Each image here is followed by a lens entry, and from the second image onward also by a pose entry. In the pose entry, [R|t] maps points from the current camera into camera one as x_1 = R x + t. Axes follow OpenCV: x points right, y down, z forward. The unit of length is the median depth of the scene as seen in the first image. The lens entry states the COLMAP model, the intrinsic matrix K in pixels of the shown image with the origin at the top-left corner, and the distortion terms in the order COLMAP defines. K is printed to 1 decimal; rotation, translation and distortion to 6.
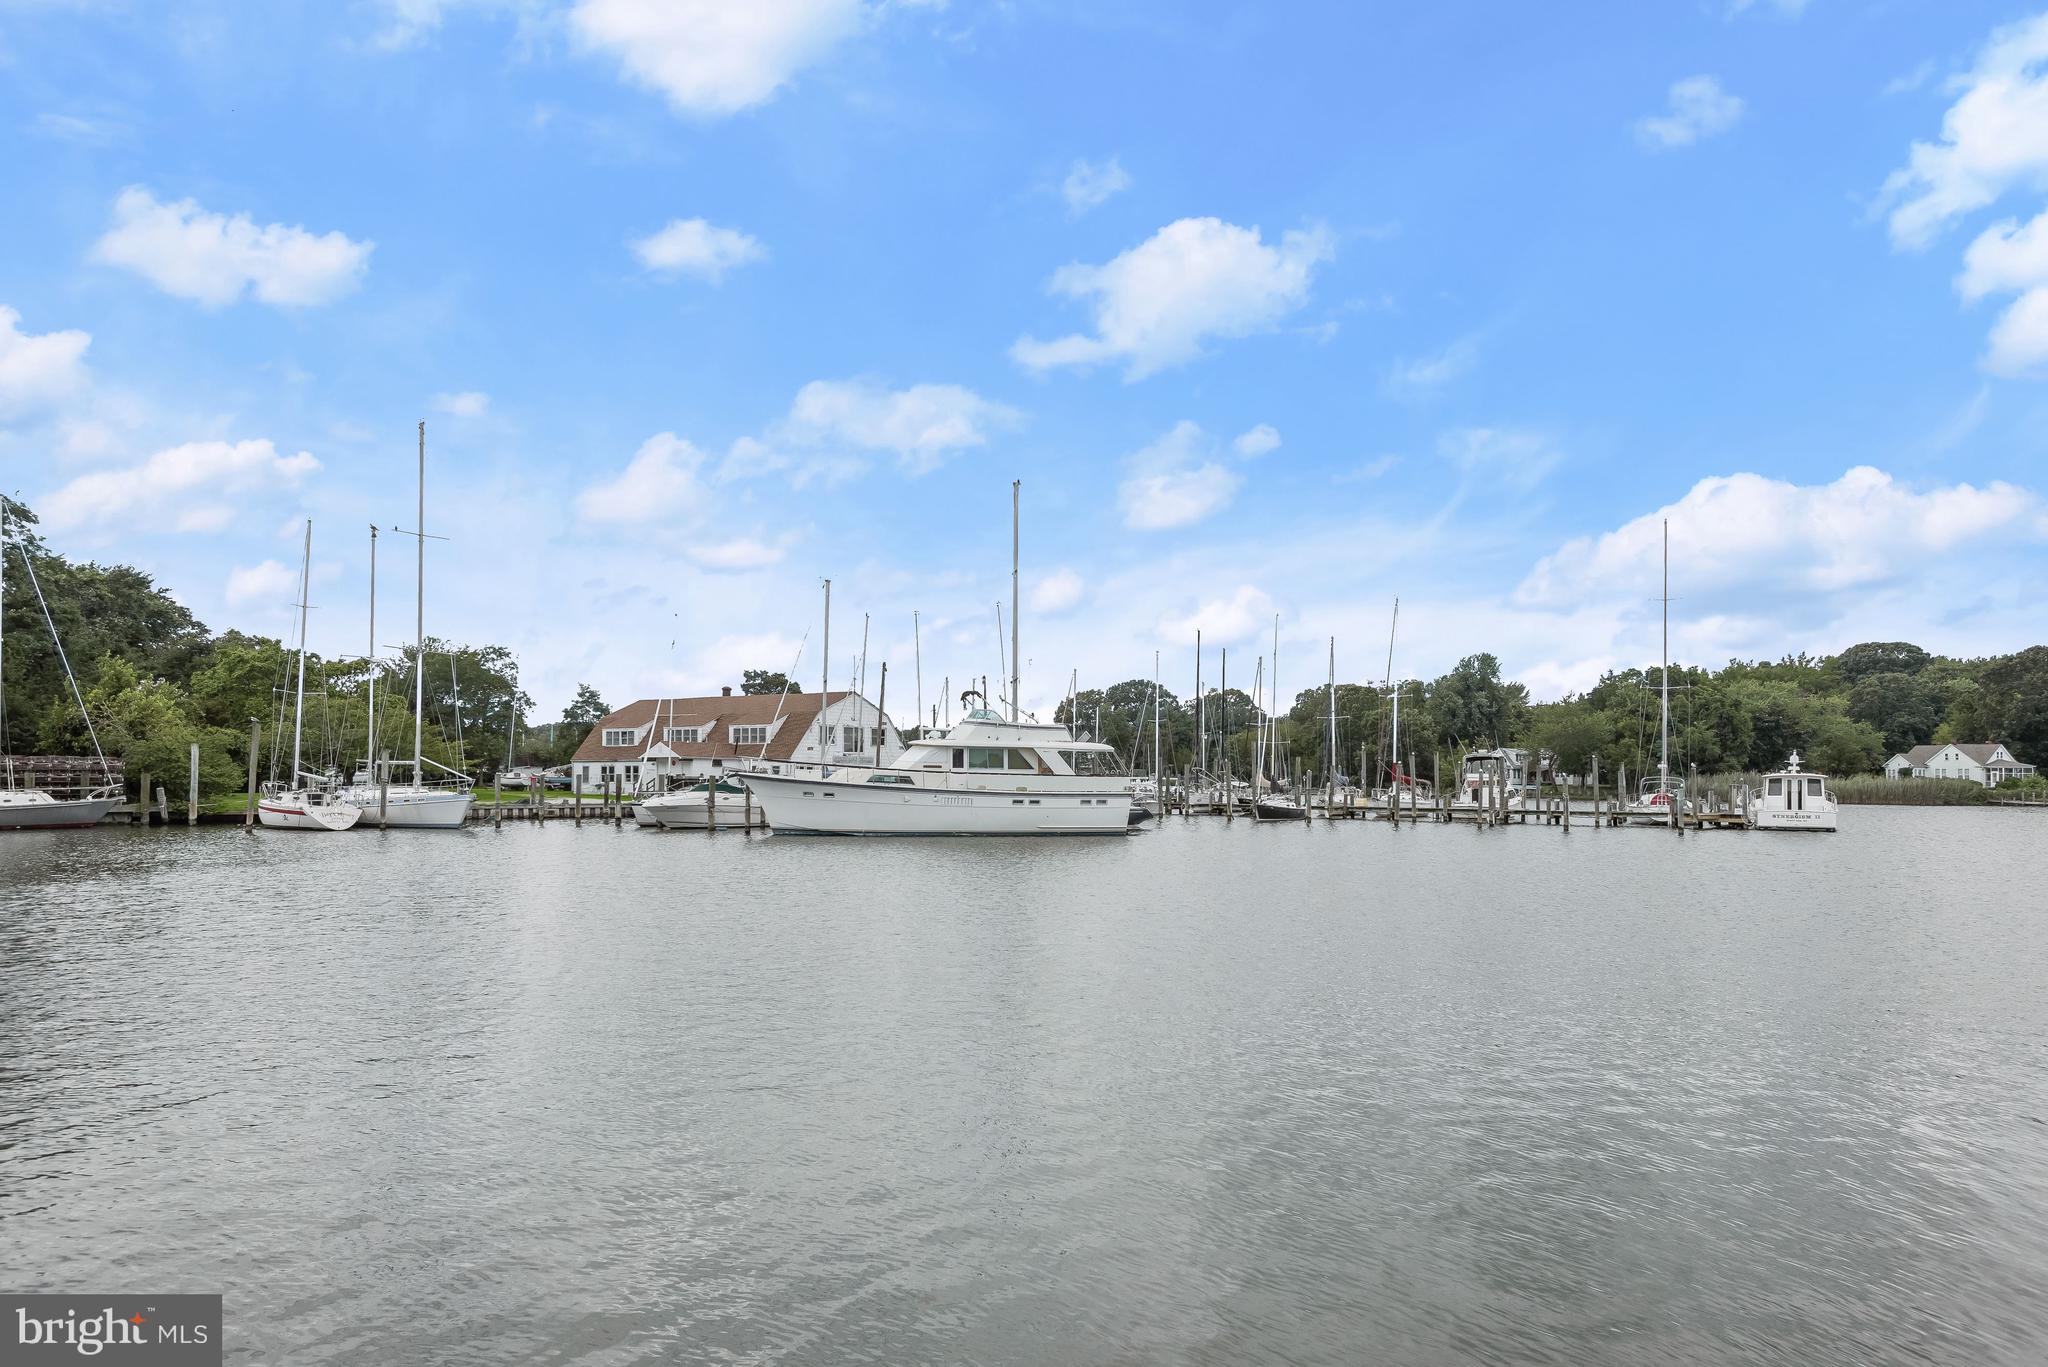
lens RADIAL K [[1279.3, 0, 1024.0], [0, 1279.3, 683.5], [0, 0, 1]] dist [0.026705, -0.002362]
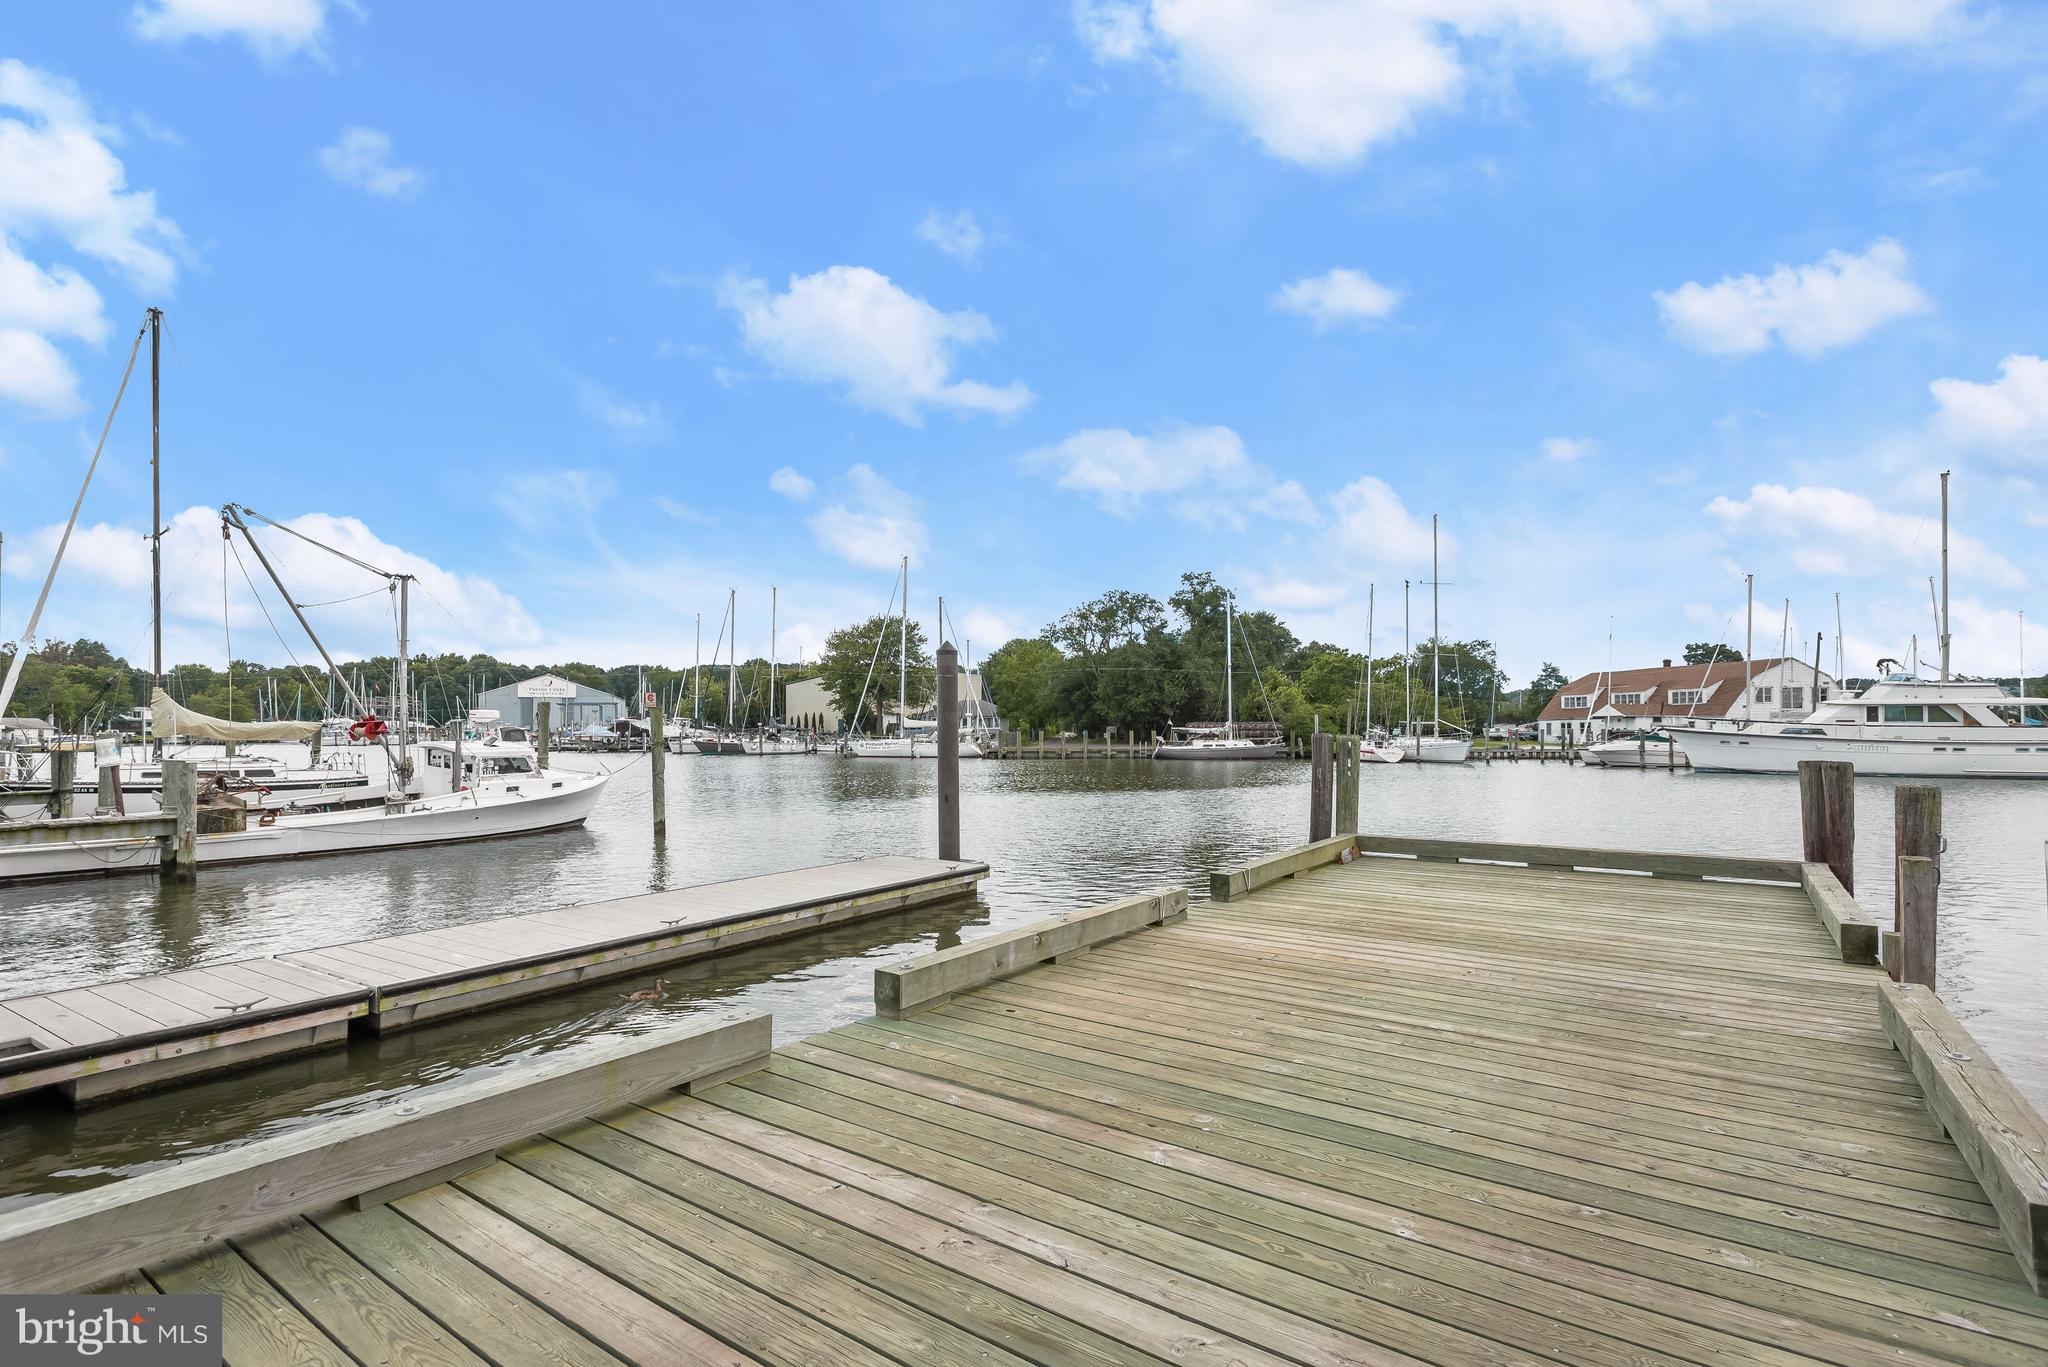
lens RADIAL K [[952.5, 0, 1018.8], [0, 952.5, 765.1], [0, 0, 1]] dist [0.002342, 0.000537]
pose [[0.668654, 0.018964, -0.743332, 0.047588], [0.061376, 0.994856, 0.080591, -0.009739], [0.741036, -0.099510, 0.664051, -0.128154]]
